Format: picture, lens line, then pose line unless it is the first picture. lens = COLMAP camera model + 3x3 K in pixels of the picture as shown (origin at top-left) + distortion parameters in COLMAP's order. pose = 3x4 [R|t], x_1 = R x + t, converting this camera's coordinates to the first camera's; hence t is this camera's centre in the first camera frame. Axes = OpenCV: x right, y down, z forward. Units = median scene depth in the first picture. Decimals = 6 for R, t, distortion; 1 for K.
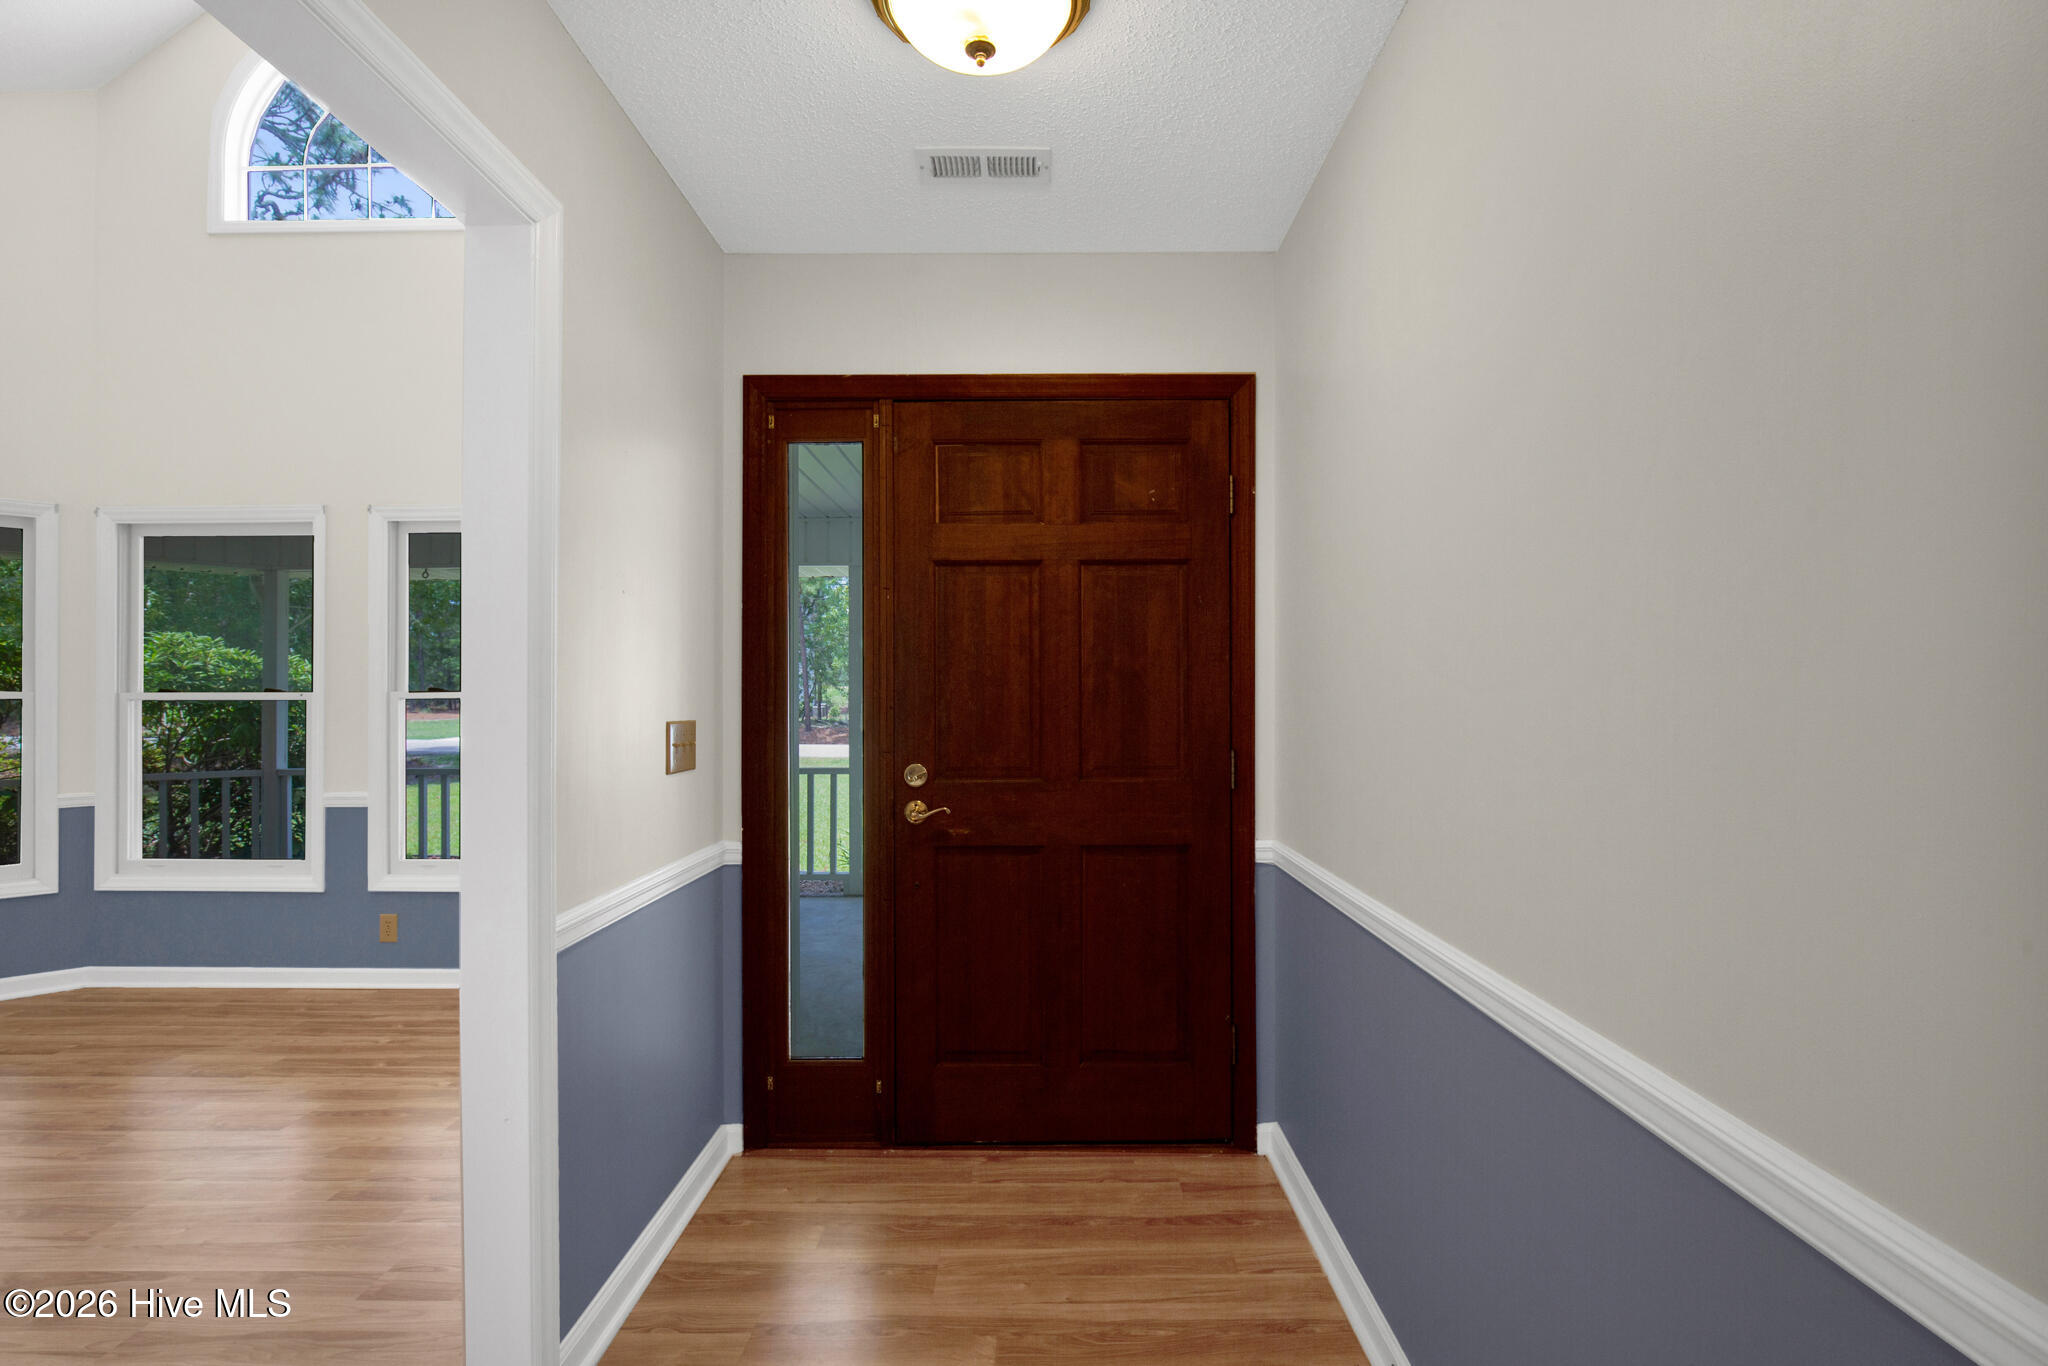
lens RADIAL K [[957.9, 0, 1024.0], [0, 957.9, 683.0], [0, 0, 1]] dist [-0.002303, -0.000124]
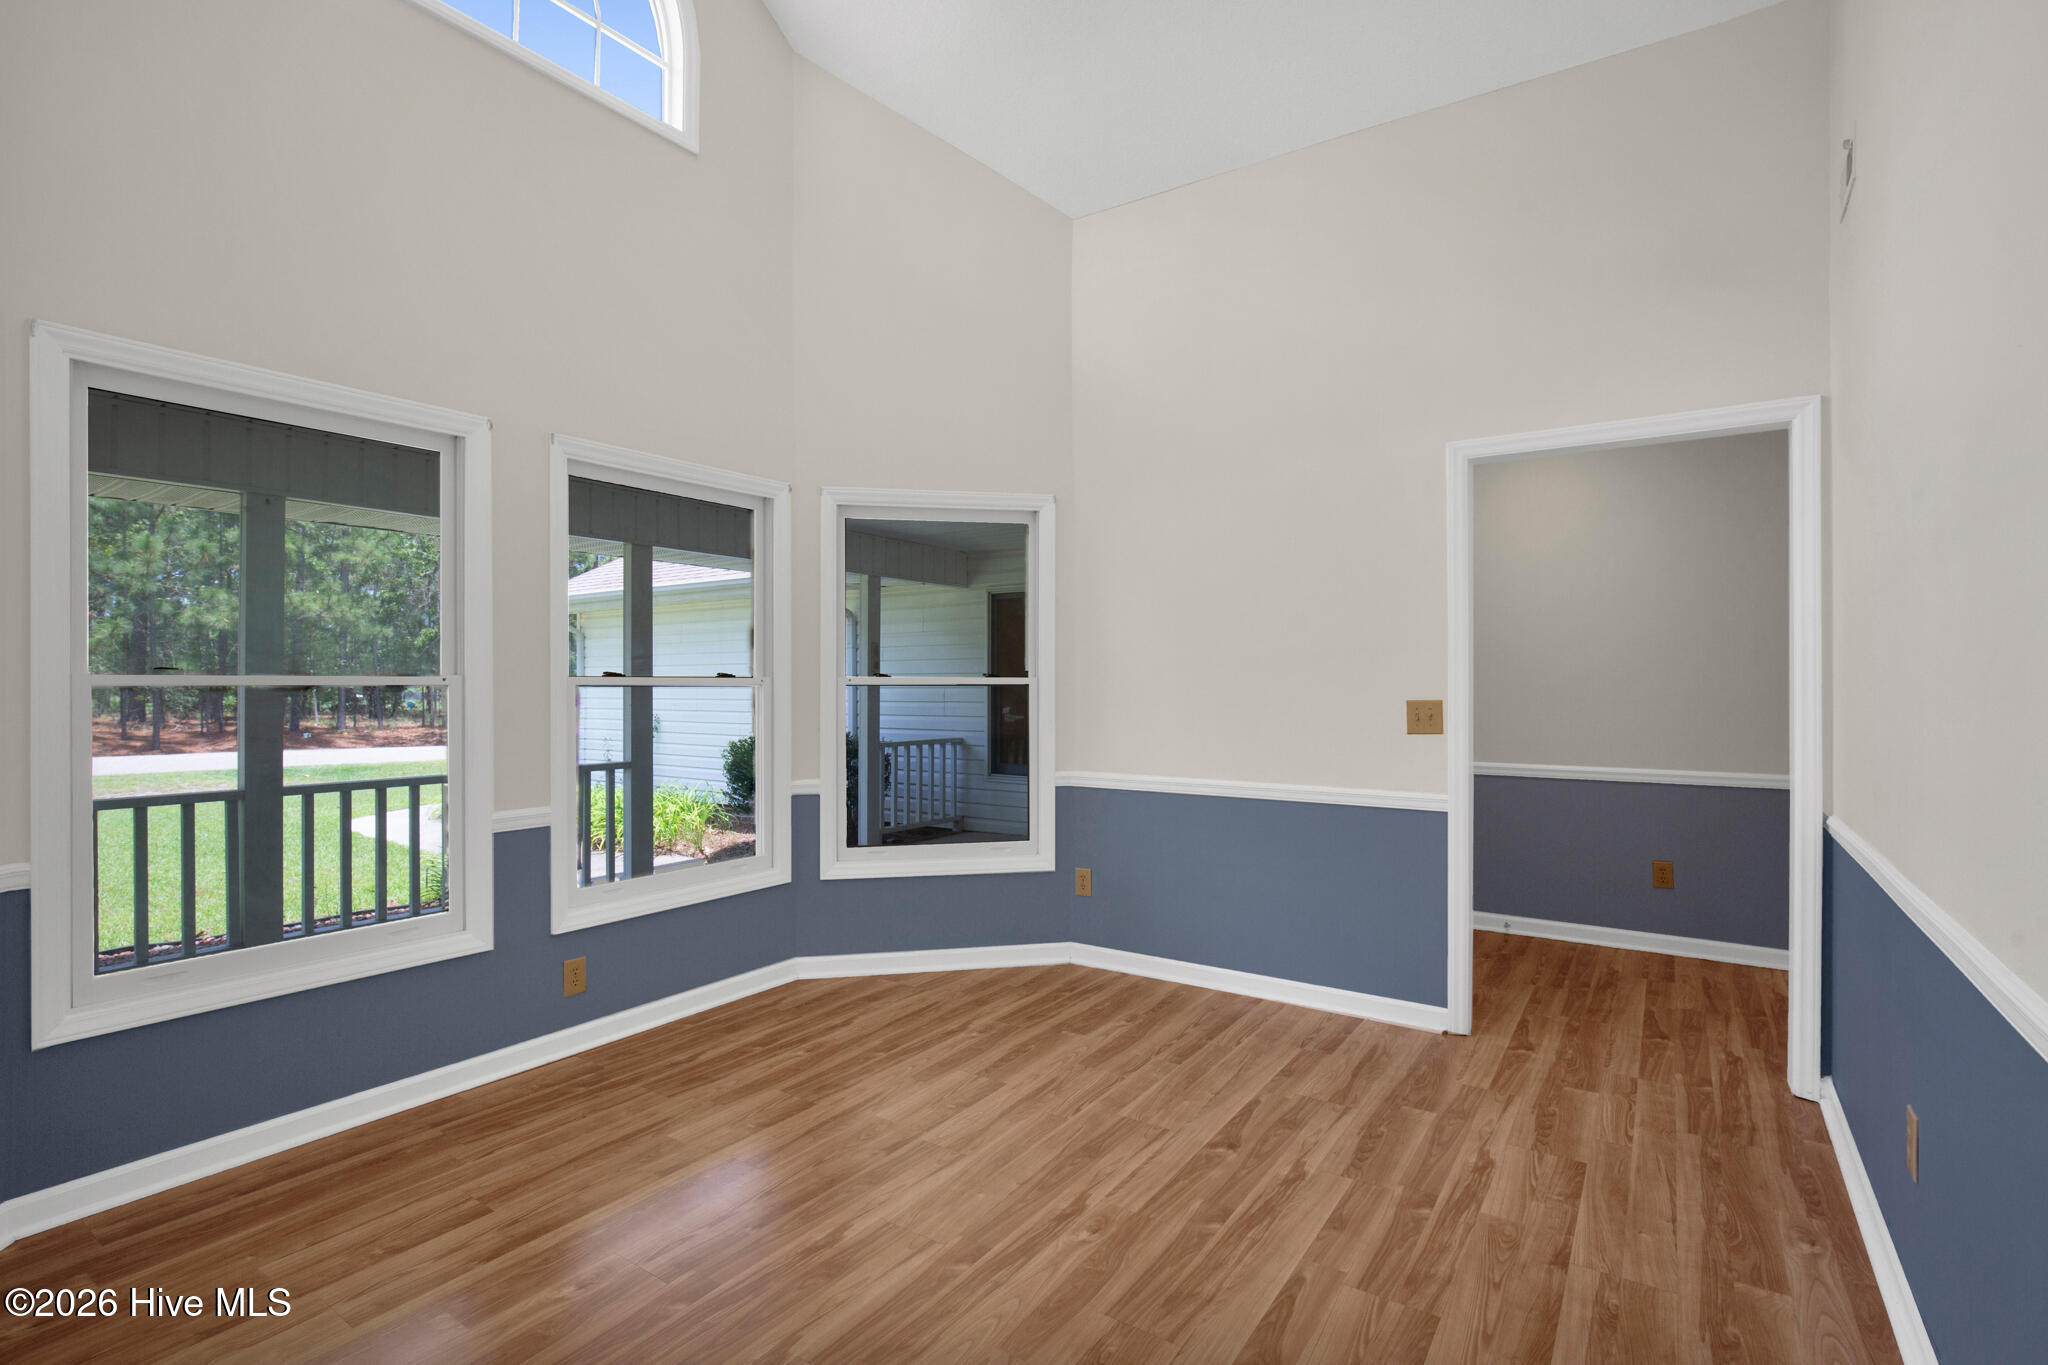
lens RADIAL K [[967.8, 0, 1032.0], [0, 967.8, 675.2], [0, 0, 1]] dist [-0.016525, -0.000064]
pose [[0.551275, 0.003971, 0.834314, -1.263273], [-0.007278, 0.999974, 0.000050, 0.004426], [-0.834292, -0.006100, 0.551289, 0.281811]]
